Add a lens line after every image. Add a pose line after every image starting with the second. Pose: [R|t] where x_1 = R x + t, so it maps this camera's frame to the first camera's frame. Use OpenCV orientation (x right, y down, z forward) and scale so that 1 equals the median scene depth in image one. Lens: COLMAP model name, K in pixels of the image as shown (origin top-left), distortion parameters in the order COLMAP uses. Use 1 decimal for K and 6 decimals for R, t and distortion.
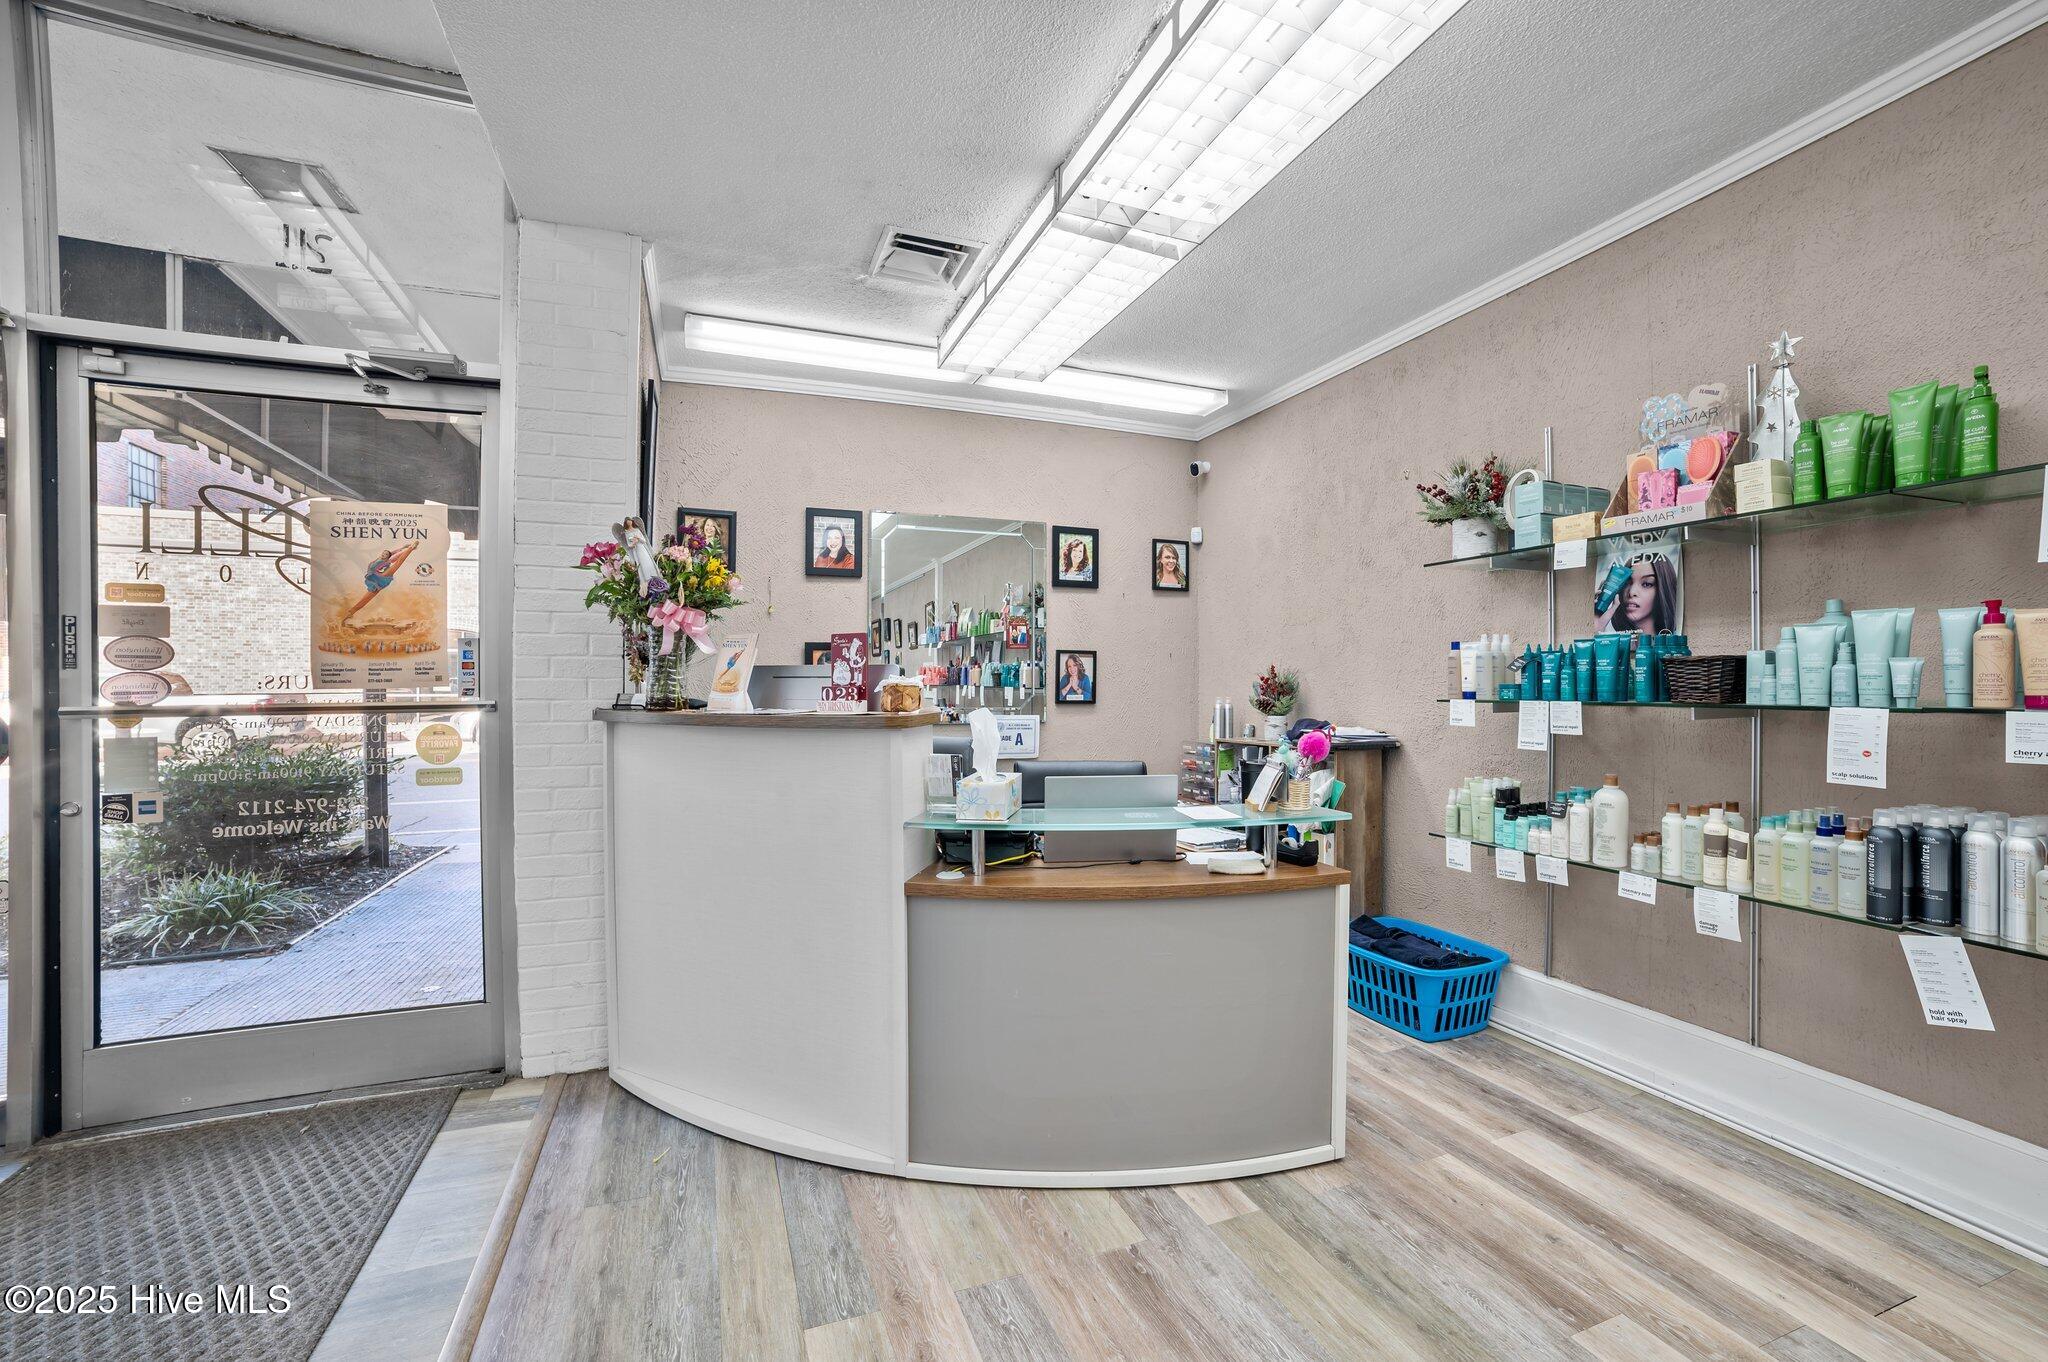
lens RADIAL K [[817.1, 0, 1020.2], [0, 817.1, 694.0], [0, 0, 1]] dist [-0.048930, 0.023293]
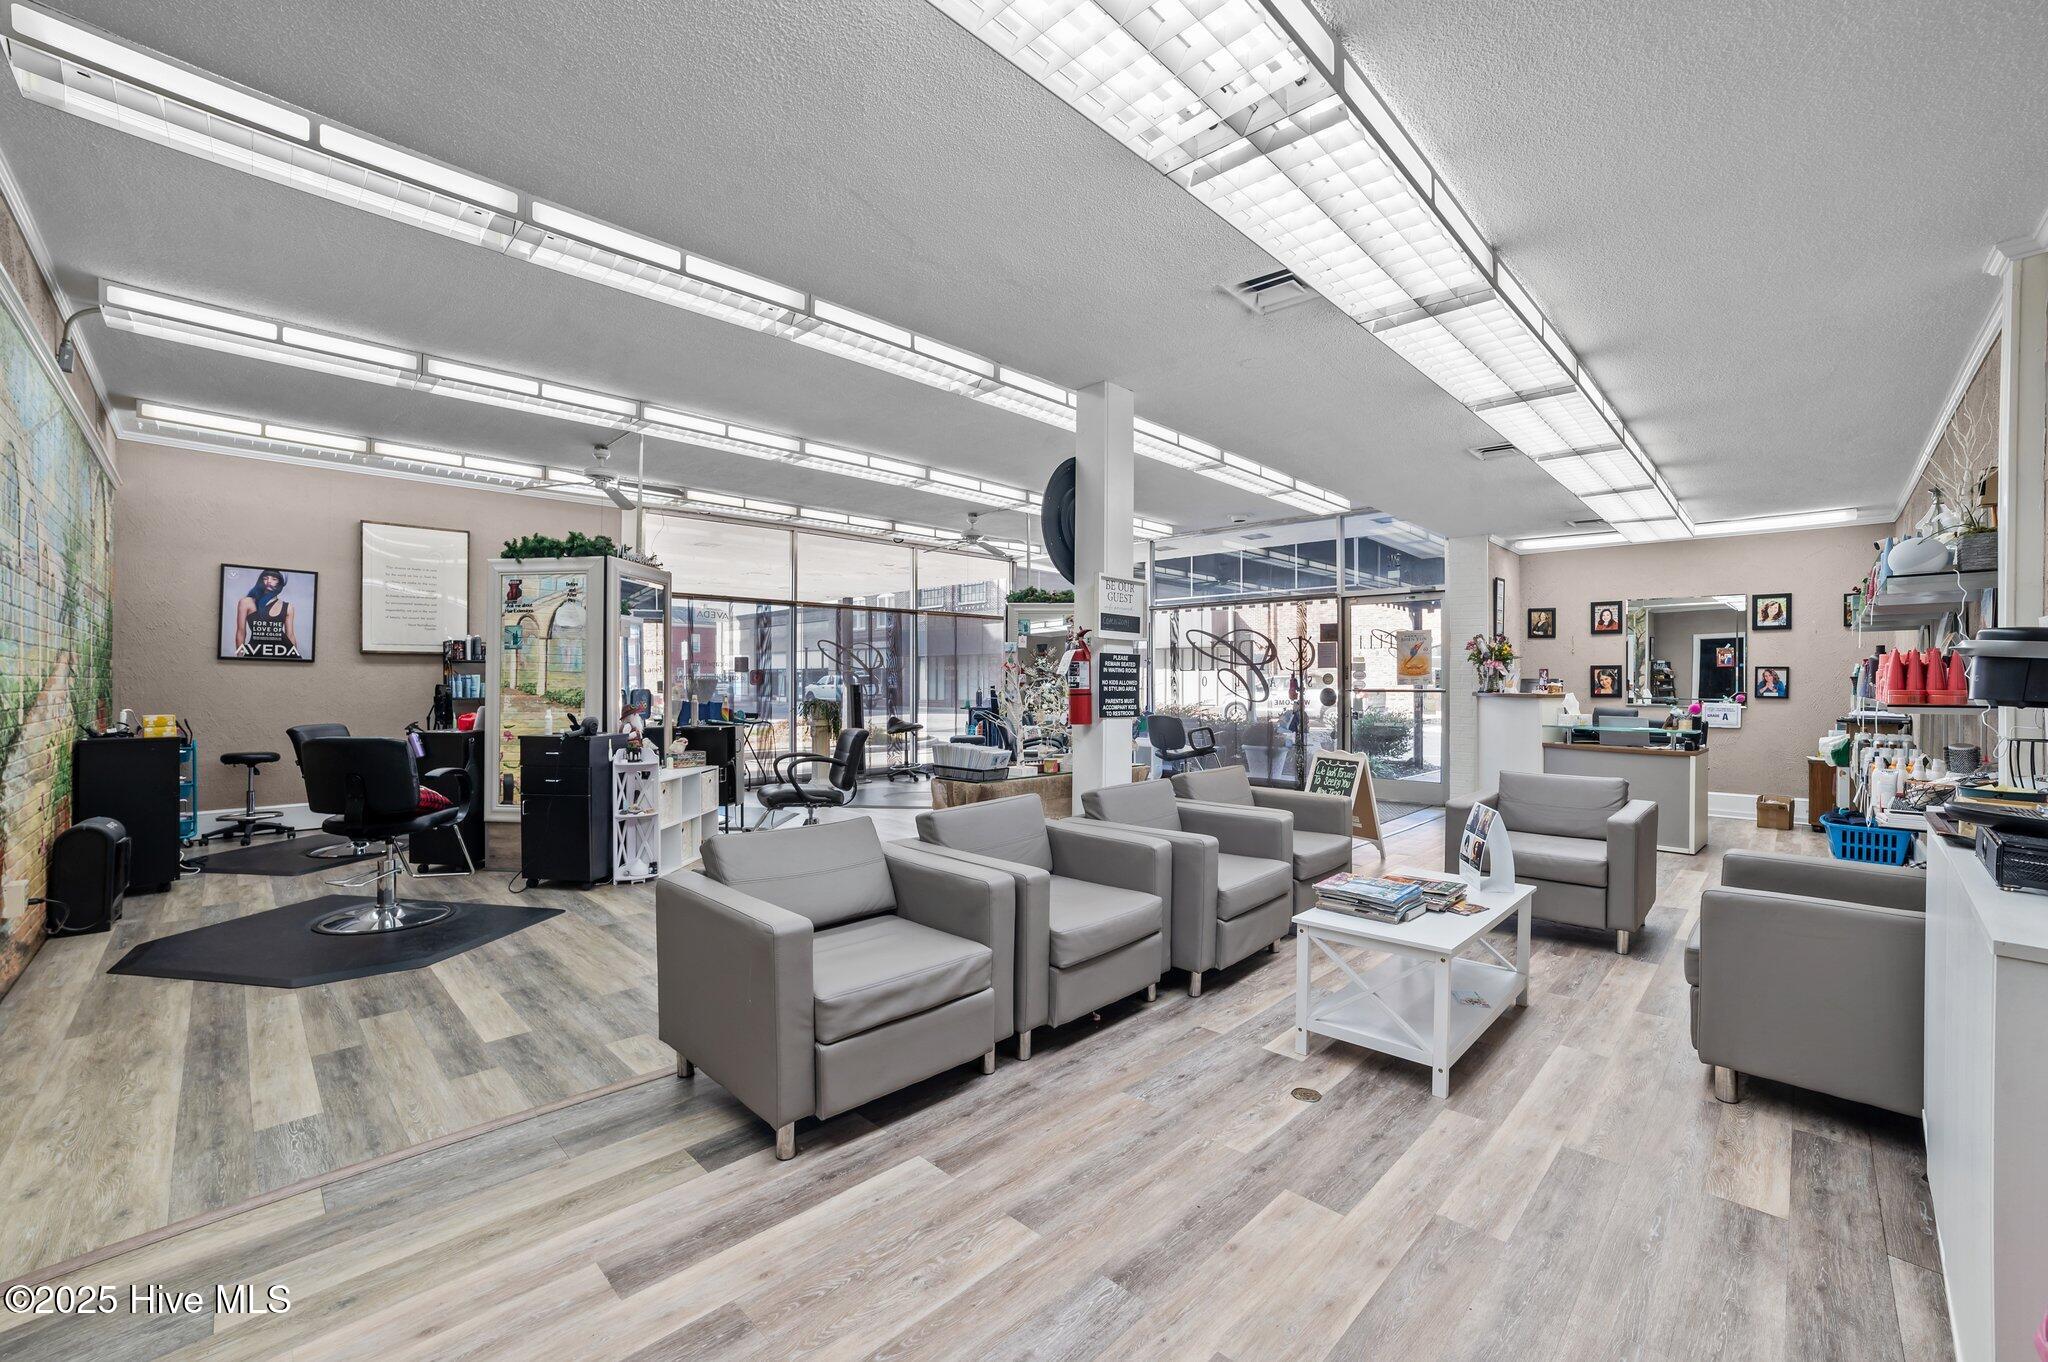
lens RADIAL K [[817.1, 0, 1020.2], [0, 817.1, 694.0], [0, 0, 1]] dist [-0.048930, 0.023293]
pose [[0.407319, 0.017251, -0.913123, 1.030421], [-0.017344, 0.999787, 0.011151, 0.013104], [0.913121, 0.011295, 0.407532, -1.197362]]
